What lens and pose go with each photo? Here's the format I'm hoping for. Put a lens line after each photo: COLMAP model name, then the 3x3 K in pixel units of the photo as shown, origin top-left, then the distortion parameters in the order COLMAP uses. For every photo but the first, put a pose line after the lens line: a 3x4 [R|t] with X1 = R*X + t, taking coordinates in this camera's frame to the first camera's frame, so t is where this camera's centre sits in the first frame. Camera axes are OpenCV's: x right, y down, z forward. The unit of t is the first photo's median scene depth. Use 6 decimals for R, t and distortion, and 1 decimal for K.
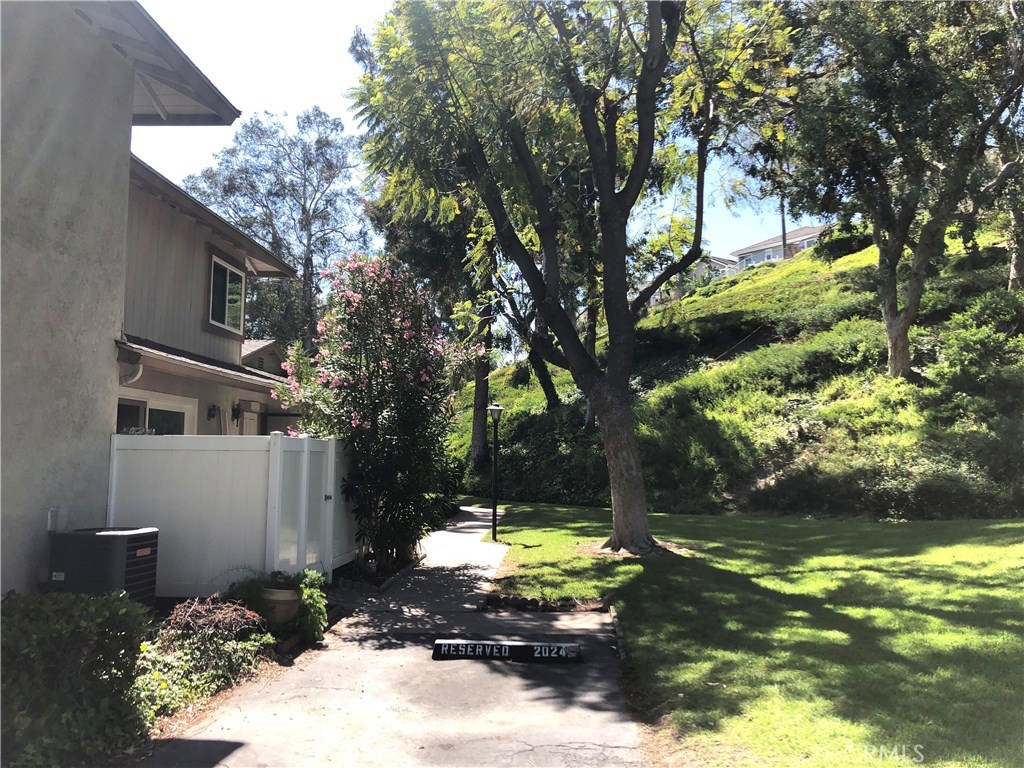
lens RADIAL K [[850.4, 0, 512.0], [0, 850.4, 384.0], [0, 0, 1]] dist [0.000657, -0.000594]
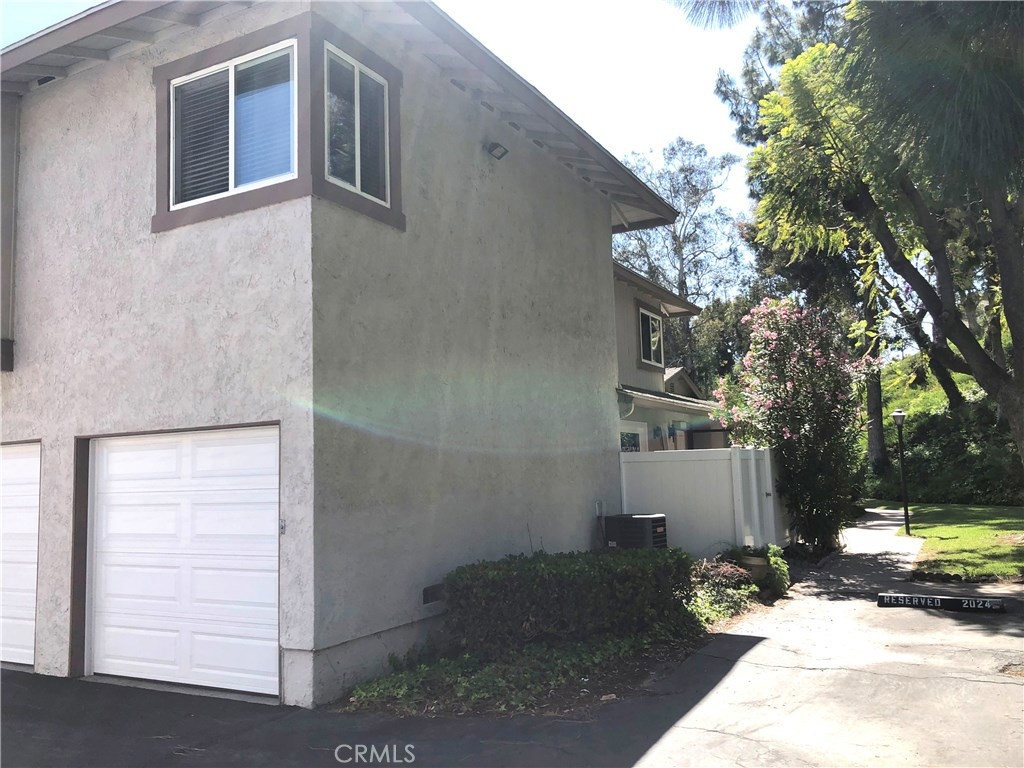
lens RADIAL K [[820.6, 0, 512.0], [0, 820.6, 384.0], [0, 0, 1]] dist [0.014680, 0.004345]
pose [[0.900509, -0.079043, -0.427593, -0.012768], [0.072520, 0.996868, -0.031548, -0.015684], [0.428748, -0.002600, 0.903420, -0.202102]]
